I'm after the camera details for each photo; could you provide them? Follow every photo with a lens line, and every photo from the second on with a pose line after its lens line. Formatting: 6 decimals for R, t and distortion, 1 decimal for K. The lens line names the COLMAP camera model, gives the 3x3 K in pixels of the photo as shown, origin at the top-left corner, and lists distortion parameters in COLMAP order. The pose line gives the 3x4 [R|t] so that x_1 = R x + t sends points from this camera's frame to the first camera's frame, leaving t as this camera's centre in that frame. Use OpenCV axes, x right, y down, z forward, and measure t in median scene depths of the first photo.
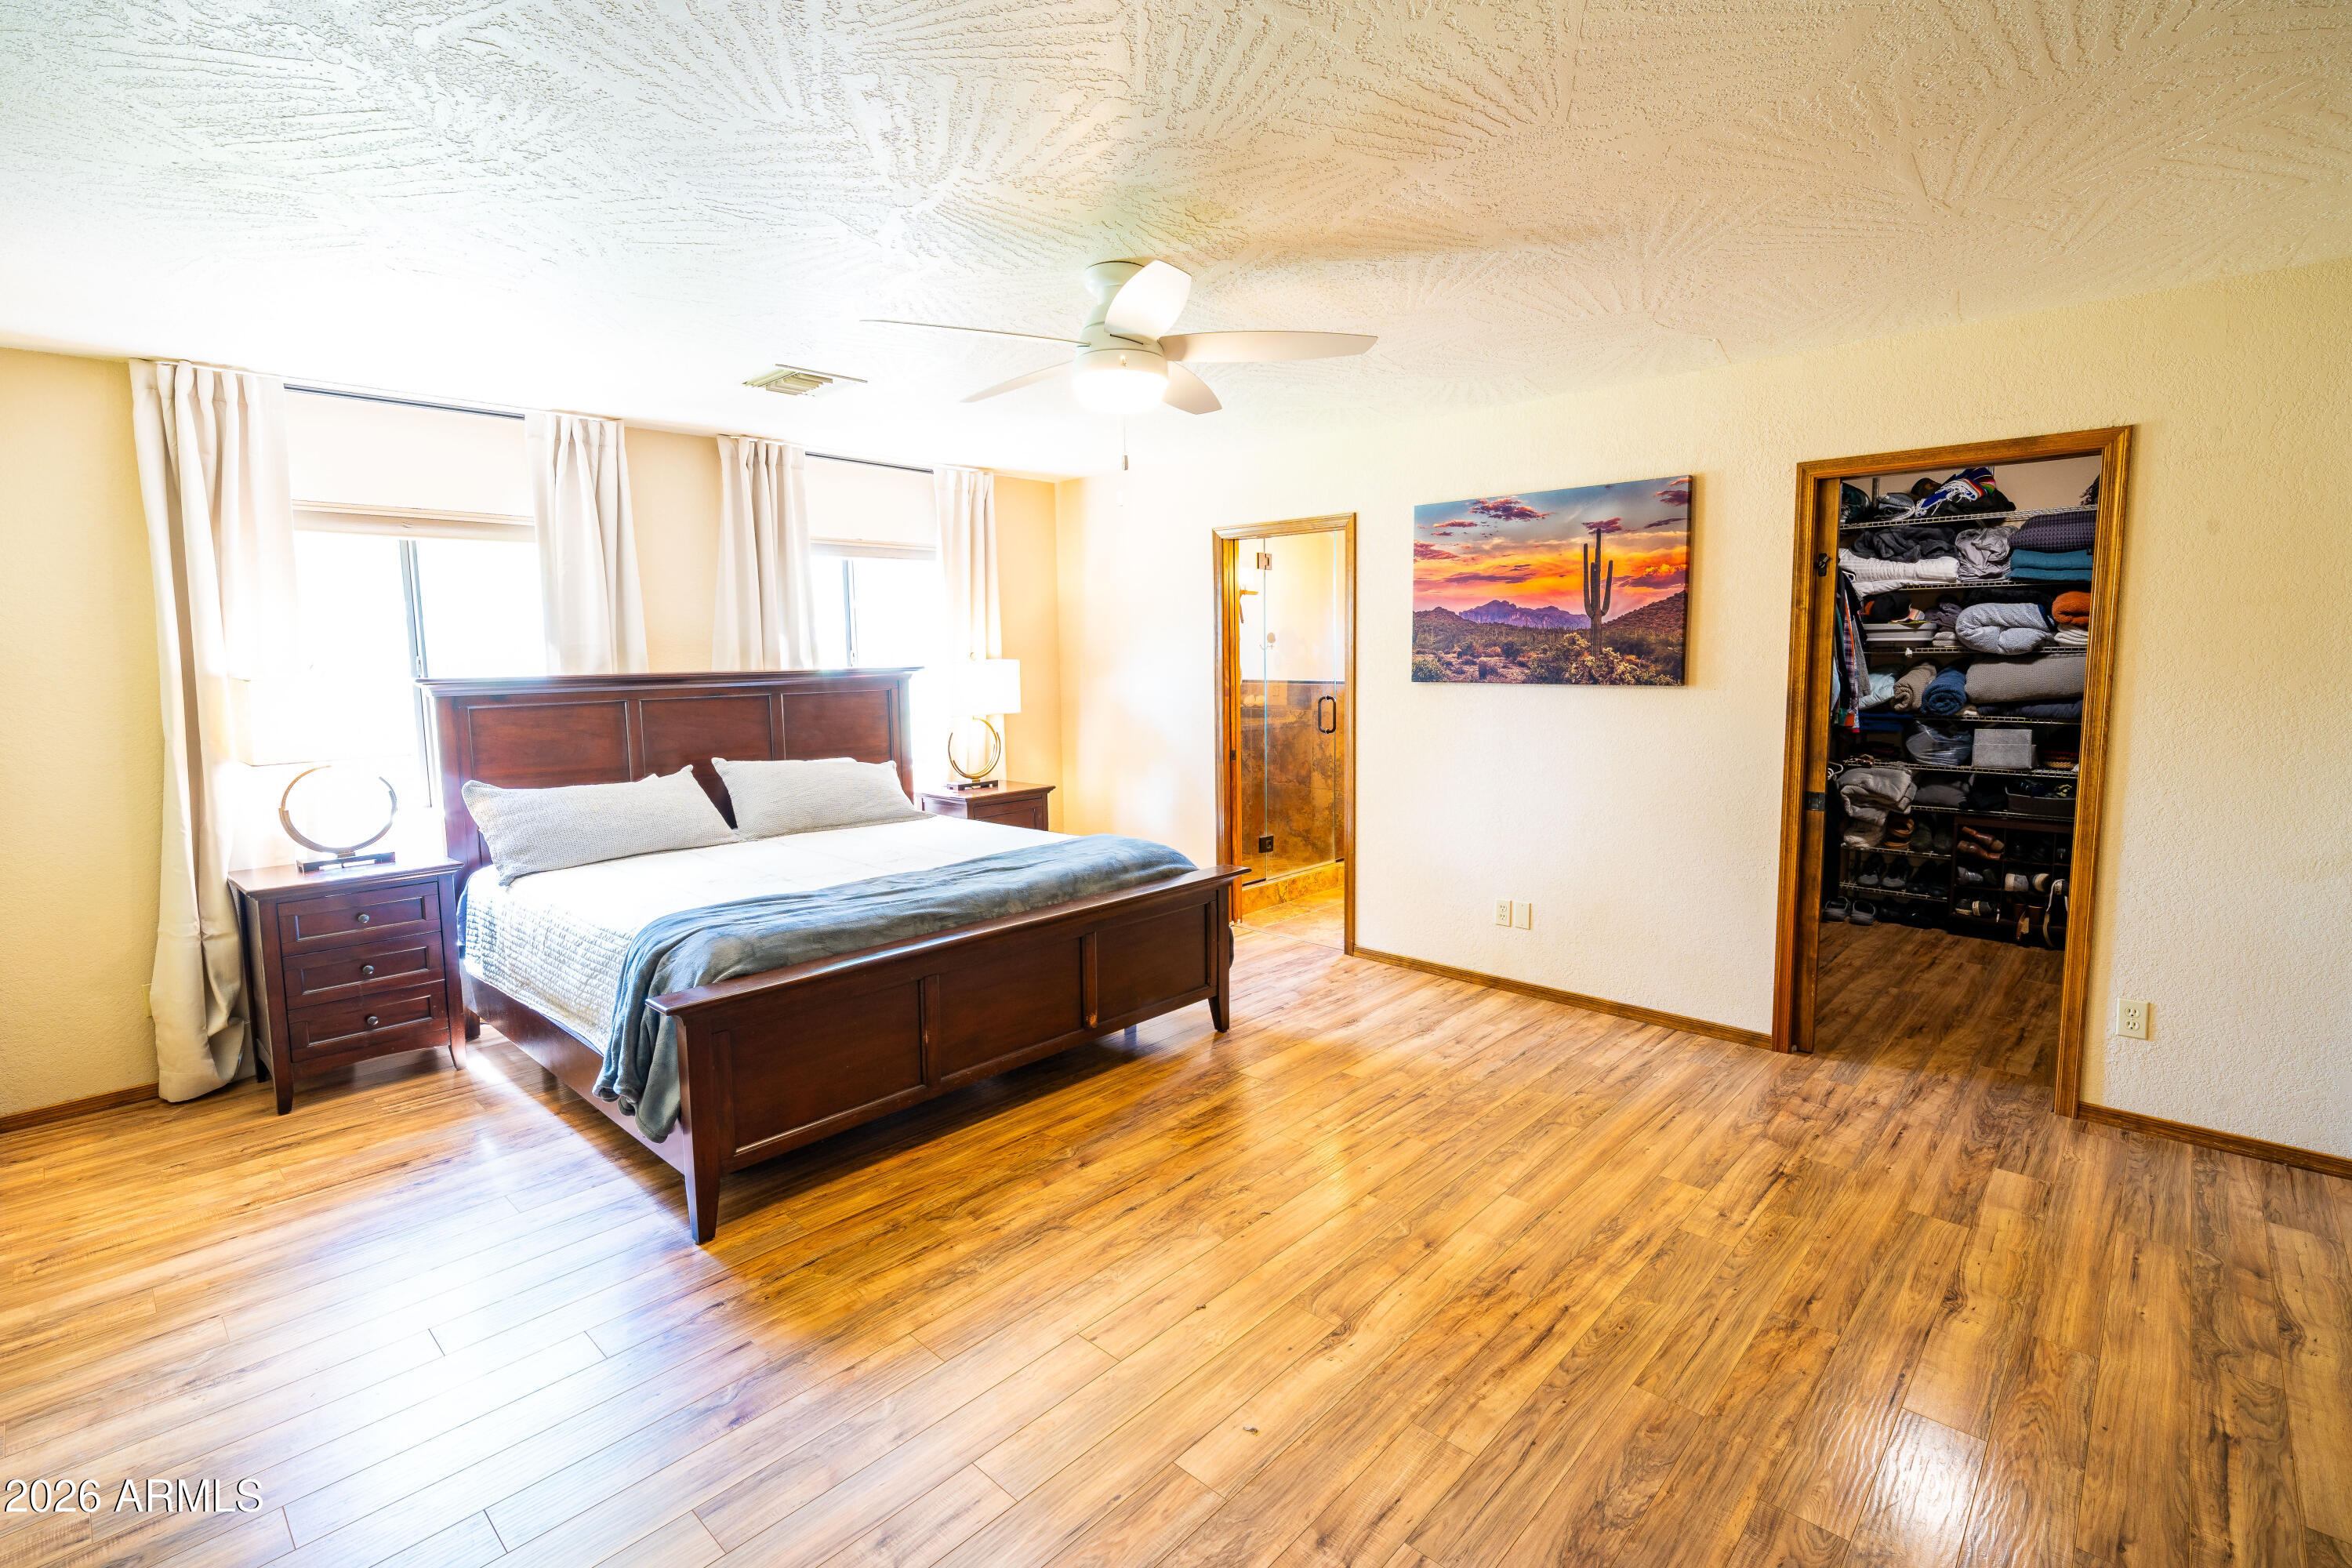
lens RADIAL K [[1074.5, 0, 1237.8], [0, 1074.5, 840.9], [0, 0, 1]] dist [-0.001643, 0.000716]
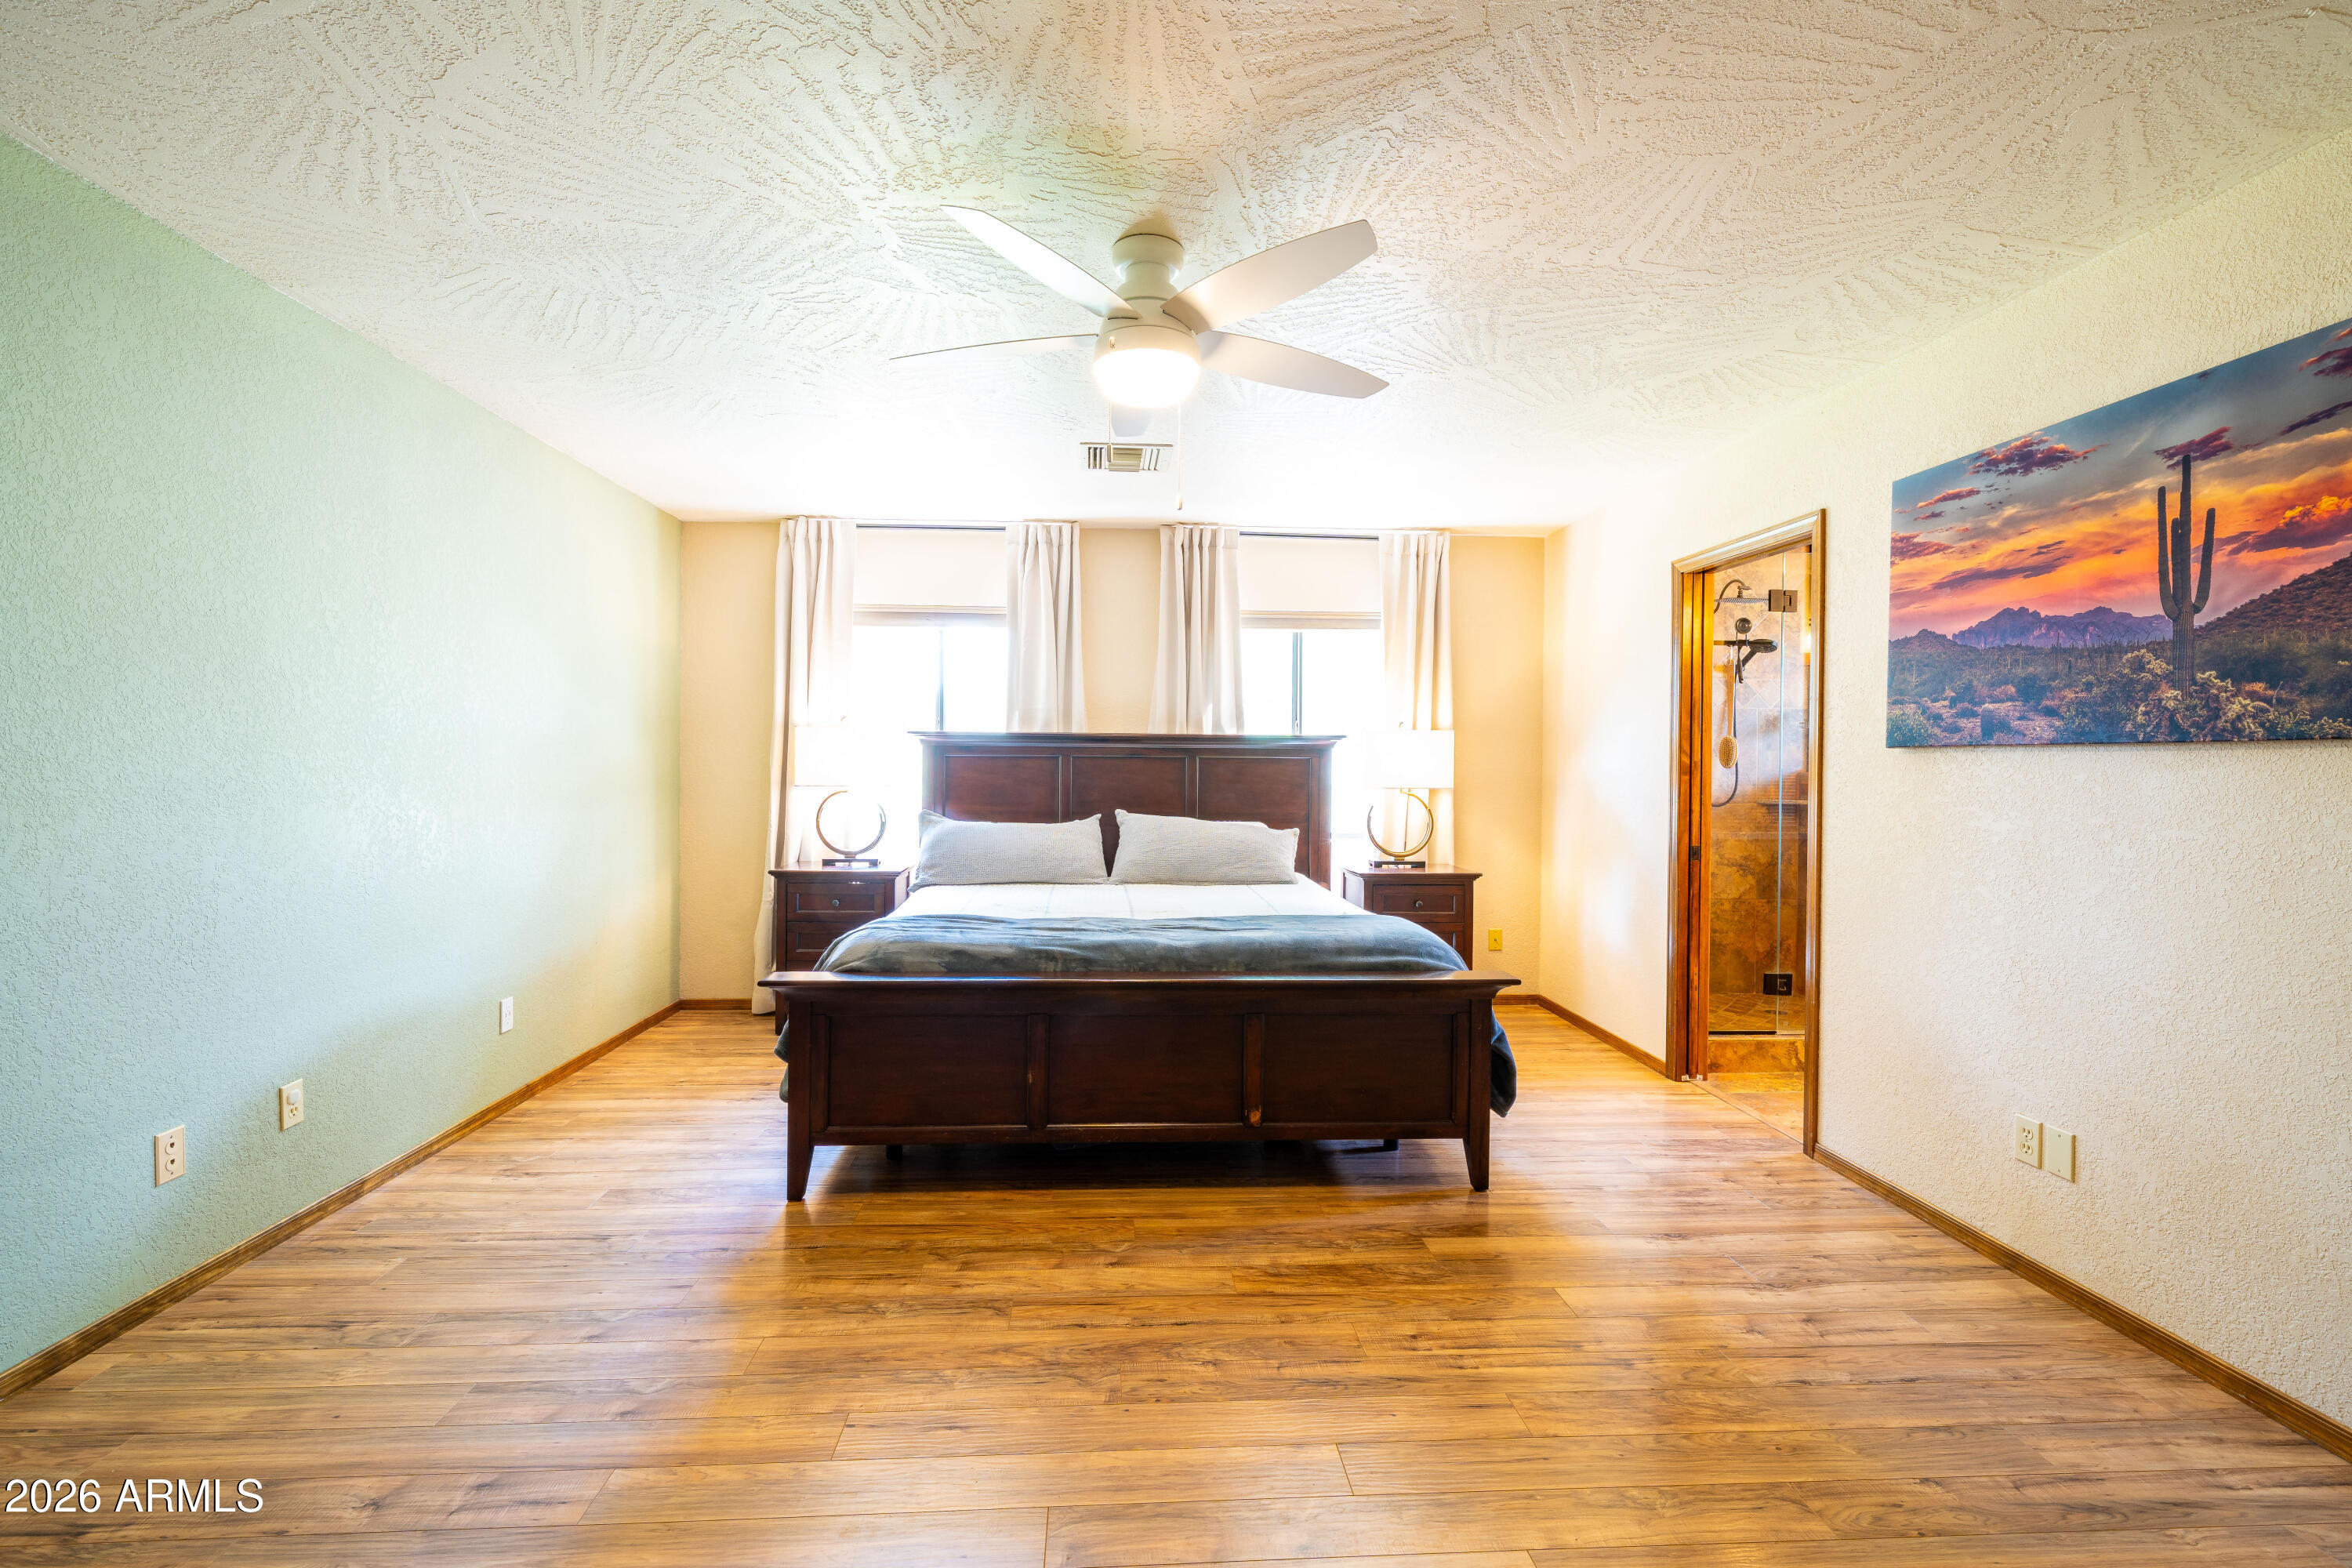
lens RADIAL K [[1074.5, 0, 1237.8], [0, 1074.5, 840.9], [0, 0, 1]] dist [-0.001643, 0.000716]
pose [[0.705969, 0.061797, -0.705541, 0.379941], [-0.141510, 0.988406, -0.055024, -0.001152], [0.693961, 0.138686, 0.706529, 0.303118]]
